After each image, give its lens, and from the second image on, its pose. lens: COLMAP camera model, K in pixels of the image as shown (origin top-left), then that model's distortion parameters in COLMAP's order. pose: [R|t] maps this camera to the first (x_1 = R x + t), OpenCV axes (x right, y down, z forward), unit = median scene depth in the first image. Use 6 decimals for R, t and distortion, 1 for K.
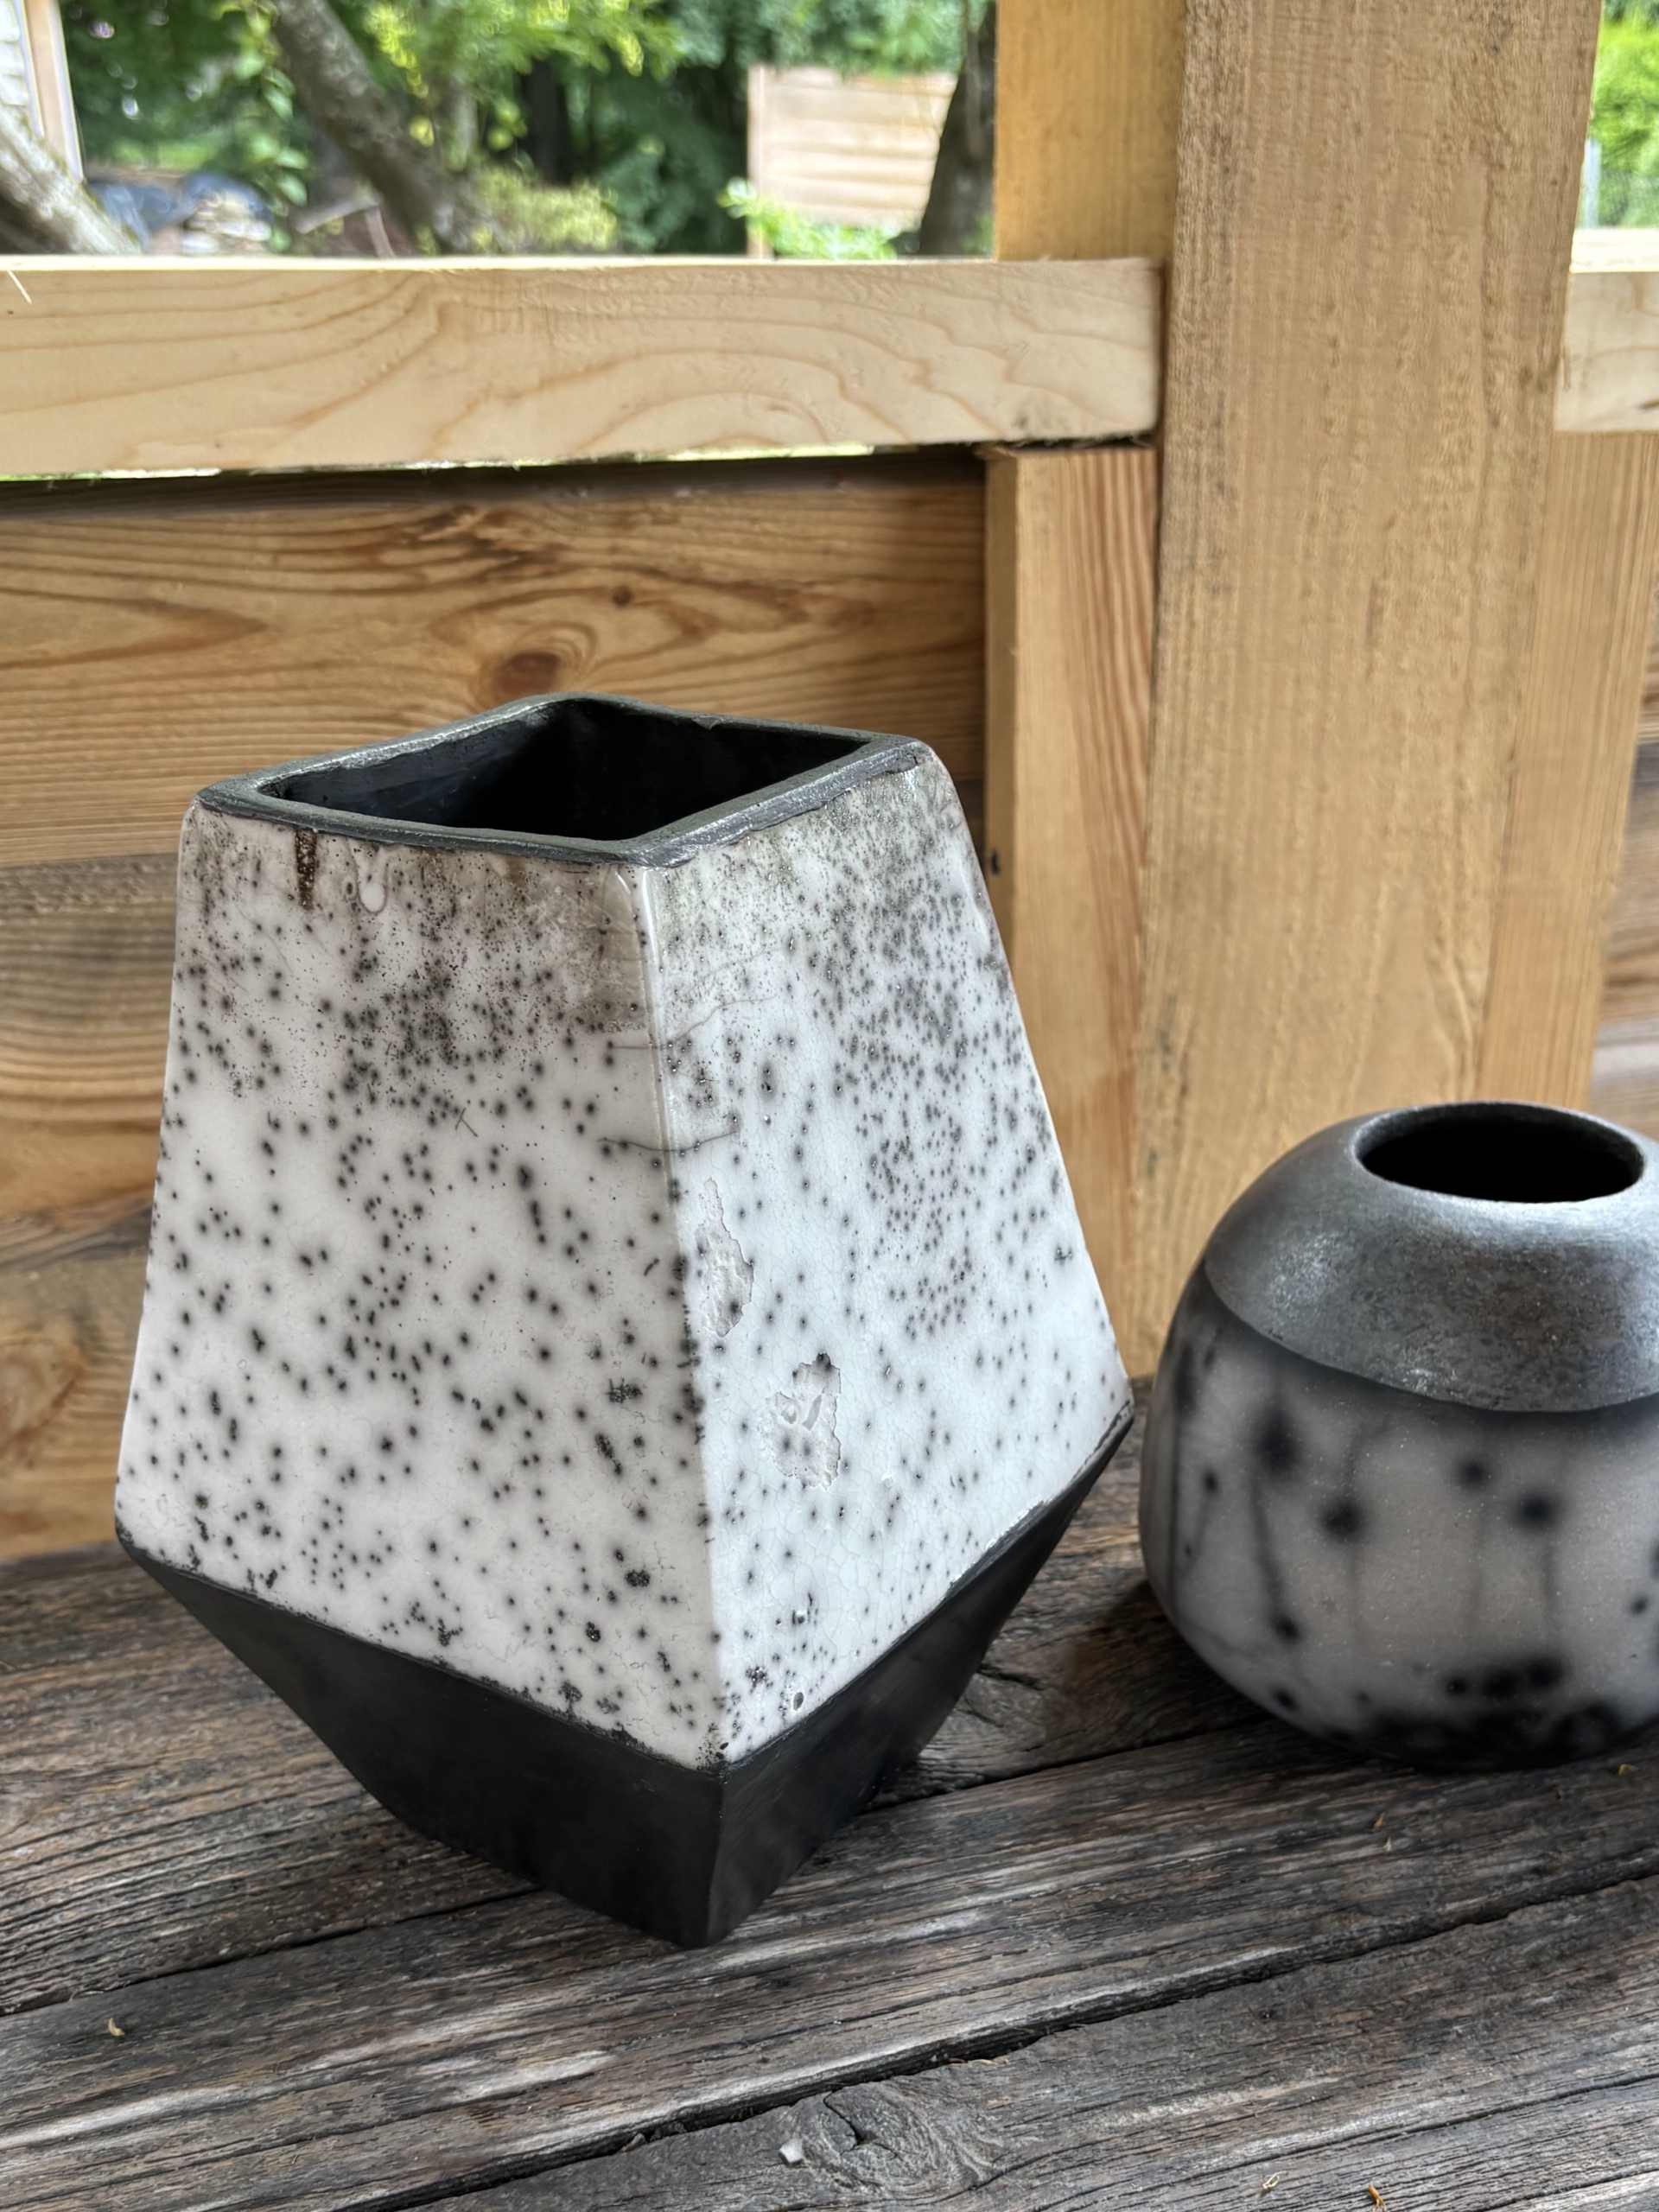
lens RADIAL K [[2105.2, 0, 829.5], [0, 2105.2, 1106.0], [0, 0, 1]] dist [0.036995, 0.005177]
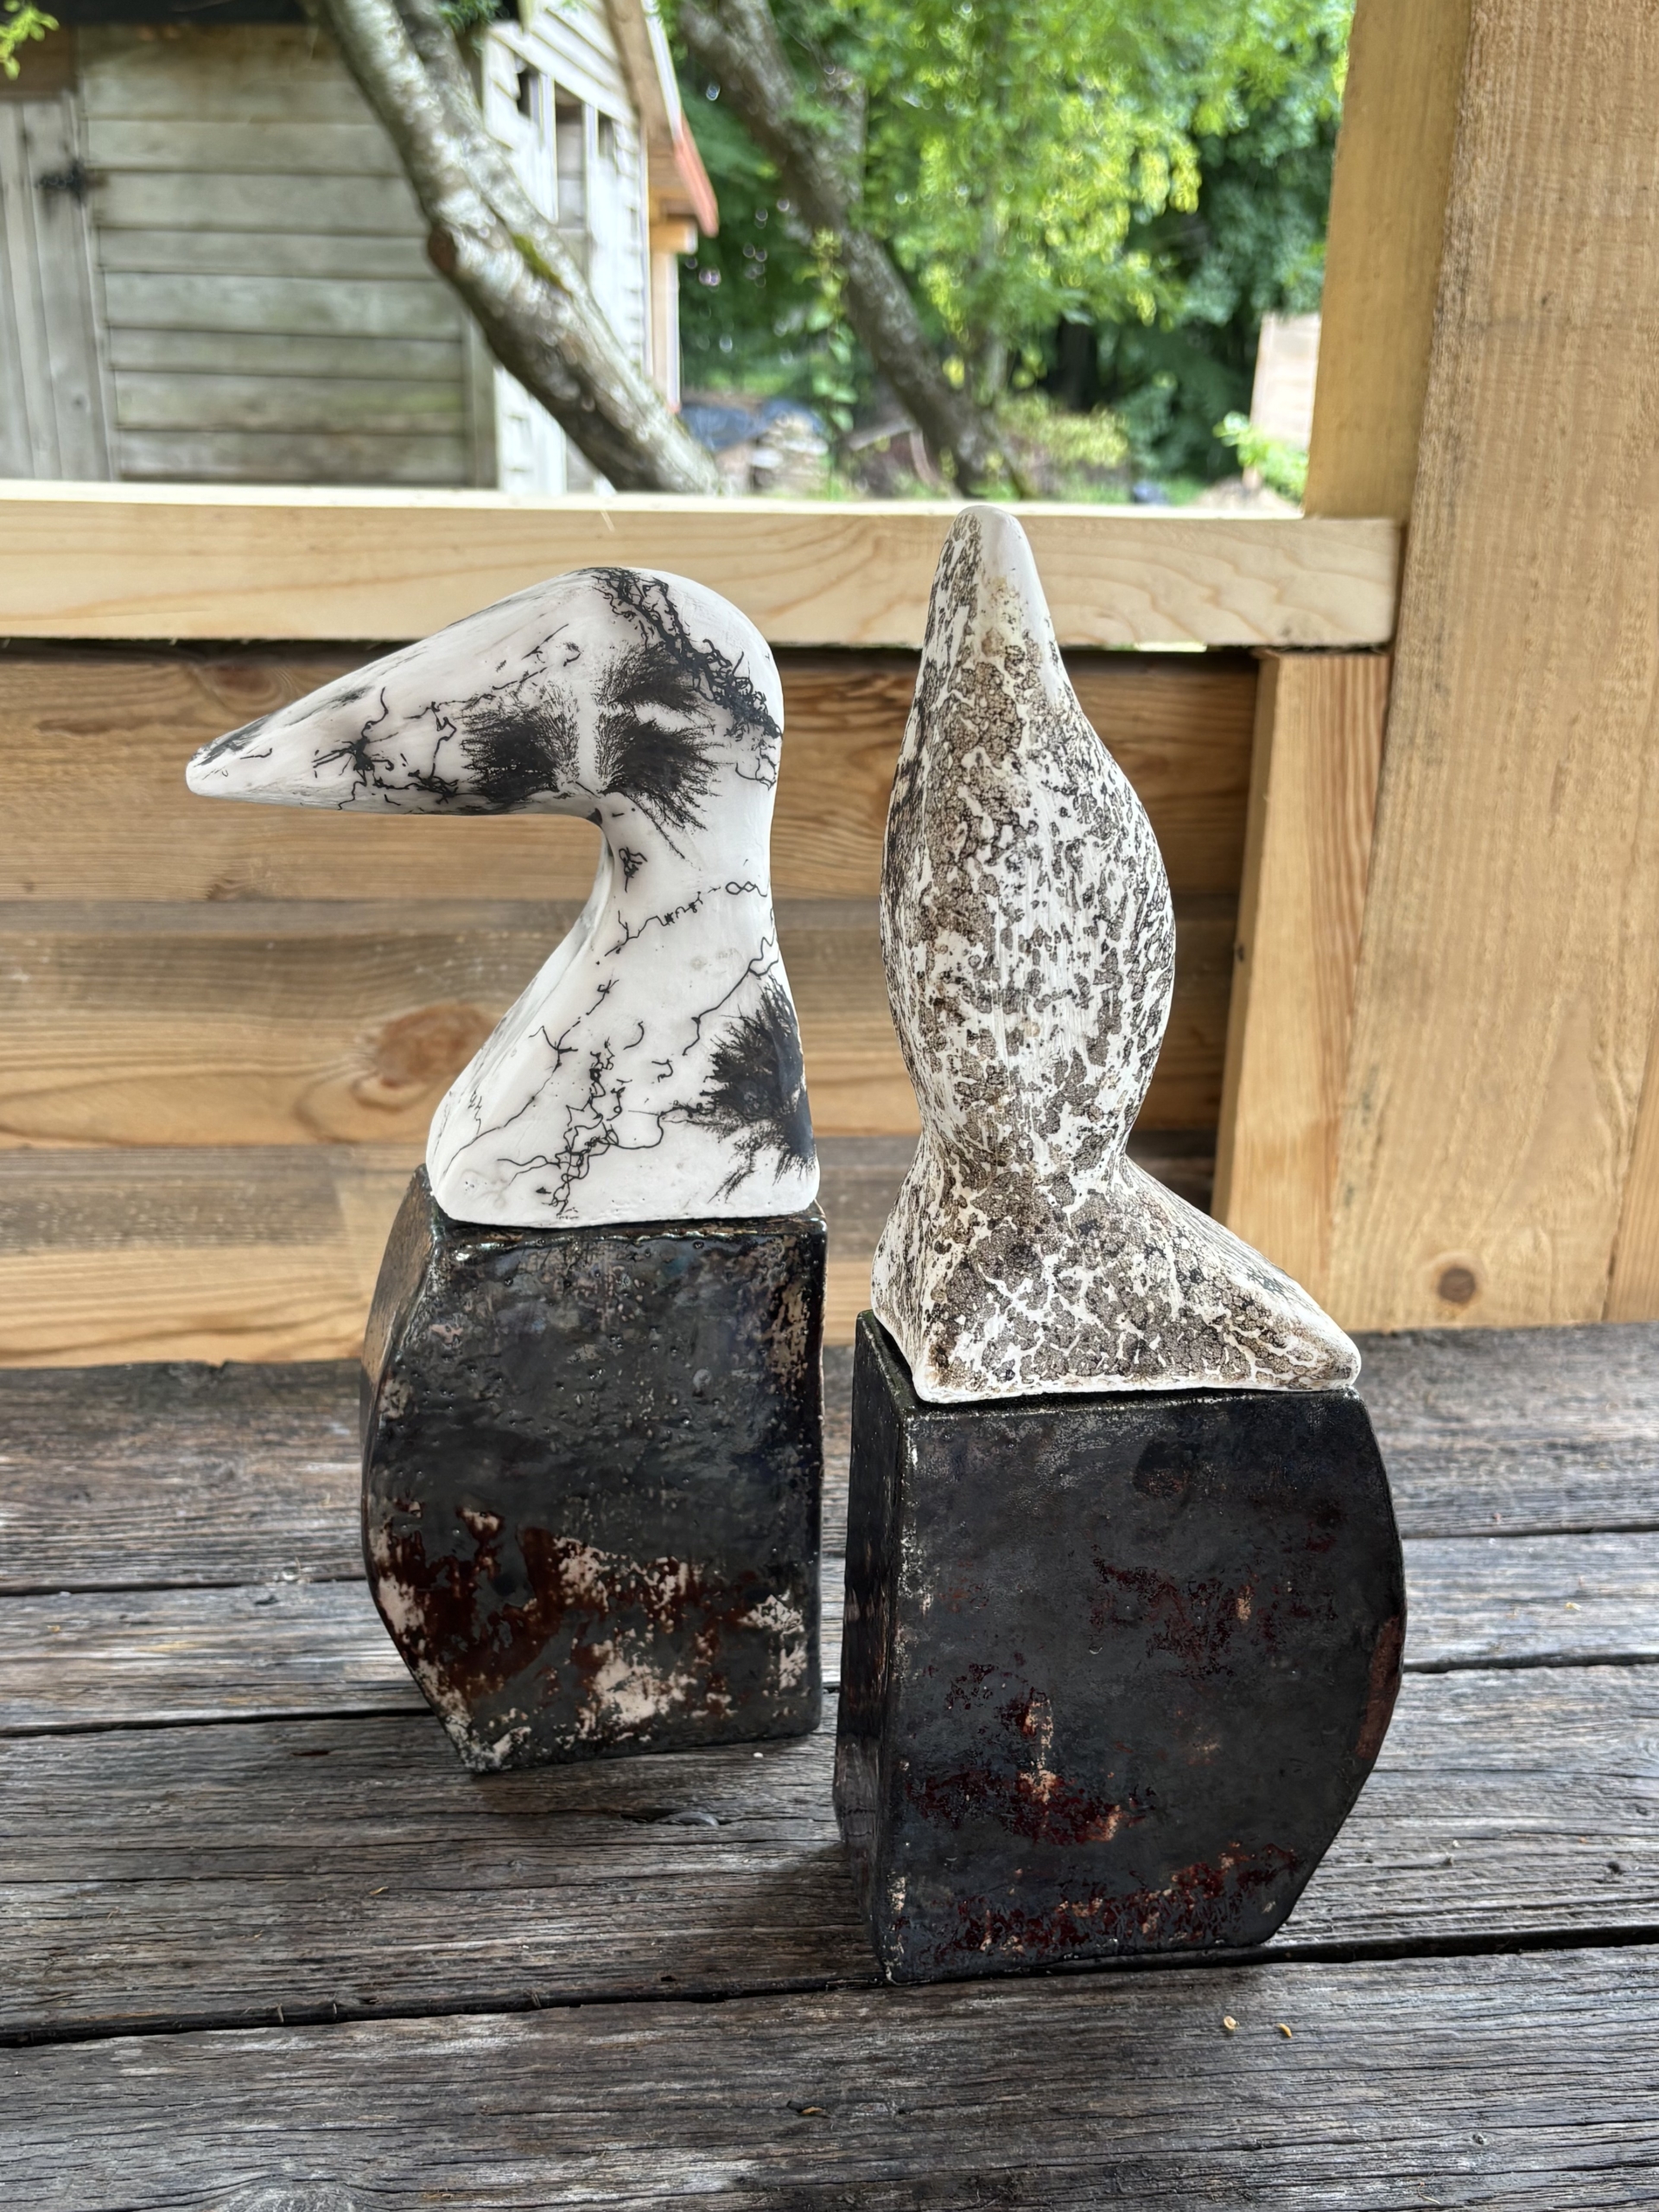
lens RADIAL K [[2105.2, 0, 829.5], [0, 2105.2, 1106.0], [0, 0, 1]] dist [0.036995, 0.005177]
pose [[0.969524, 0.093822, -0.226318, 0.135102], [-0.112811, 0.990971, -0.072456, 0.105724], [0.217477, 0.095779, 0.971355, -0.341017]]
